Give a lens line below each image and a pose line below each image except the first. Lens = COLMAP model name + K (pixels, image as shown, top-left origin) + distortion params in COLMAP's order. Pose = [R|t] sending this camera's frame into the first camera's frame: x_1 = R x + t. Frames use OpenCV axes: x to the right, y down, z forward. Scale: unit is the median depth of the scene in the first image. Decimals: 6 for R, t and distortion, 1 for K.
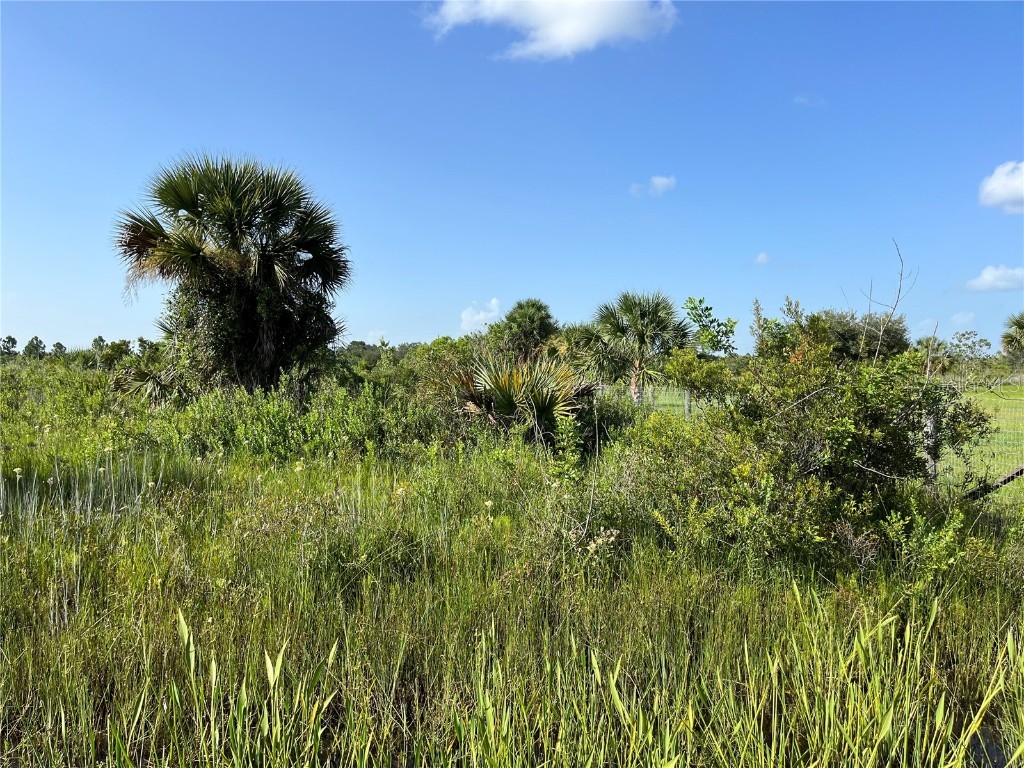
lens RADIAL K [[749.7, 0, 503.4], [0, 749.7, 385.9], [0, 0, 1]] dist [0.035032, -0.078894]
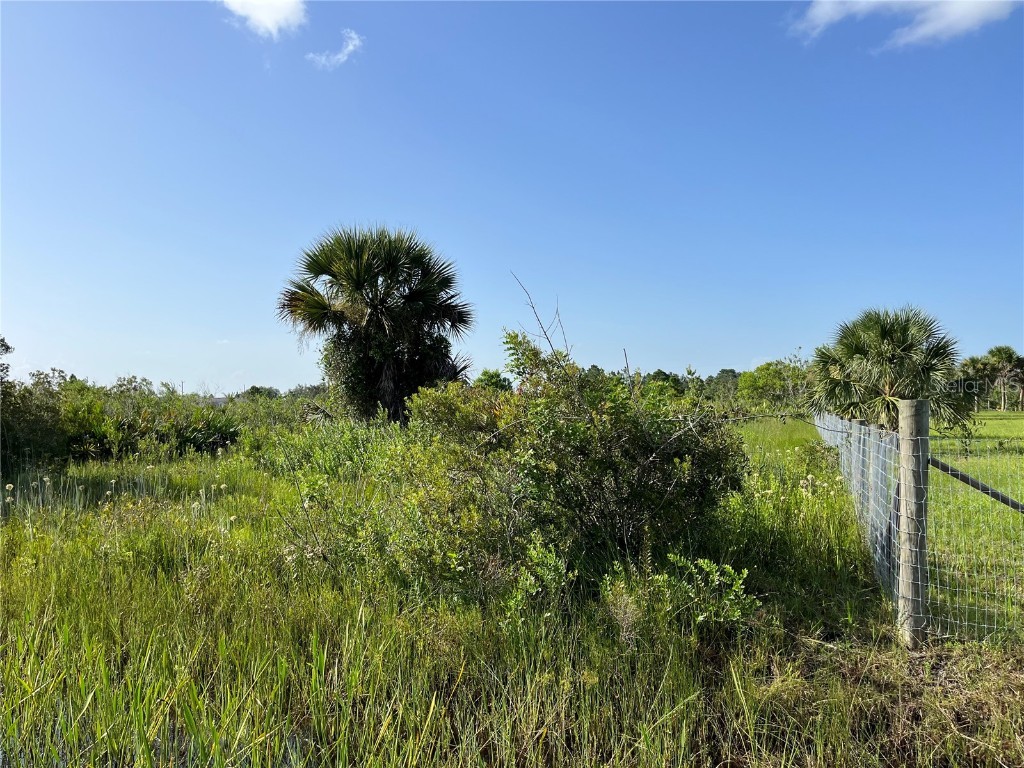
lens RADIAL K [[743.1, 0, 511.2], [0, 743.1, 400.9], [0, 0, 1]] dist [0.080446, -0.106338]
pose [[0.882110, -0.012763, -0.470870, 0.429829], [0.004205, 0.999806, -0.019223, -0.001019], [0.471024, 0.014977, 0.881993, 0.037467]]
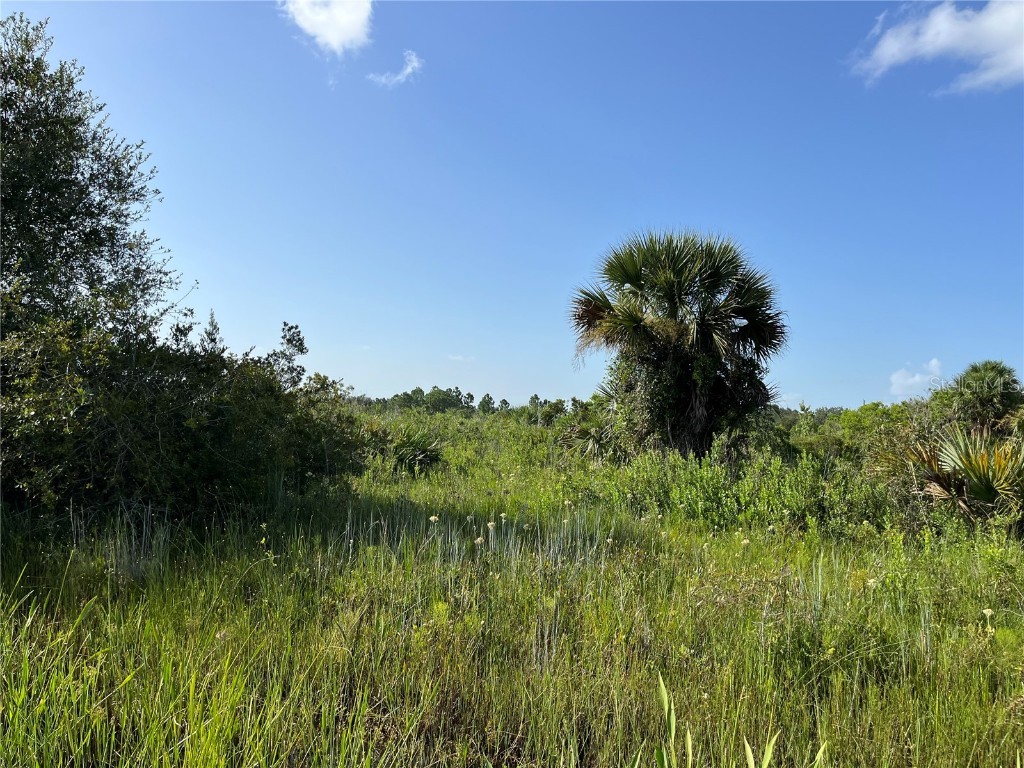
lens RADIAL K [[749.7, 0, 503.4], [0, 749.7, 385.9], [0, 0, 1]] dist [0.035032, -0.078894]
pose [[0.862084, 0.013197, -0.506594, -0.028592], [-0.054373, 0.996299, -0.066573, -0.005030], [0.503841, 0.084936, 0.859611, -0.009672]]
